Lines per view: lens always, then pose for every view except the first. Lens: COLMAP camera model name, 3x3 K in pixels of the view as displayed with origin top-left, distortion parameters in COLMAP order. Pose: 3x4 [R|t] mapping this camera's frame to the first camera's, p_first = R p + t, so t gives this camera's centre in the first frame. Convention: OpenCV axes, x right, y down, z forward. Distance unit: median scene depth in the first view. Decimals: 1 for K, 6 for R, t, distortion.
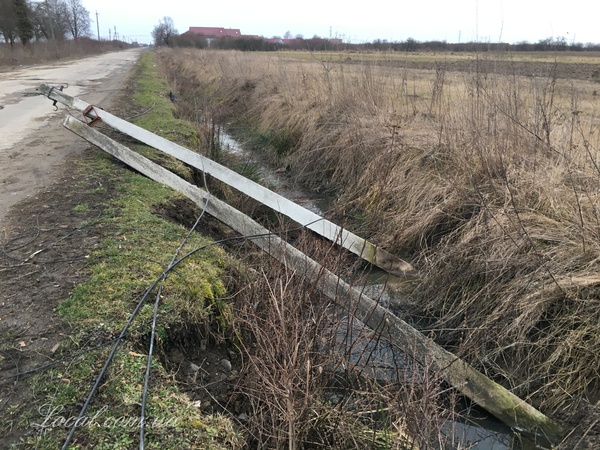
lens RADIAL K [[514.8, 0, 297.8], [0, 514.8, 226.4], [0, 0, 1]] dist [0.073404, -0.086708]
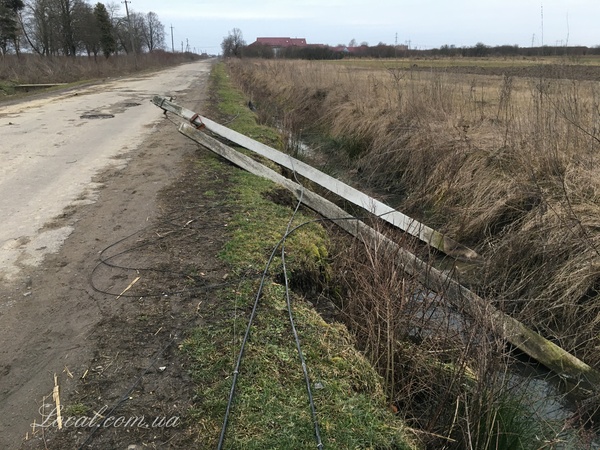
lens RADIAL K [[514.8, 0, 296.4], [0, 514.8, 226.4], [0, 0, 1]] dist [0.073404, -0.086708]
pose [[0.992658, 0.020523, -0.119202, -0.029653], [-0.022168, 0.999676, -0.012490, 0.033816], [0.118908, 0.015041, 0.992791, -0.140816]]
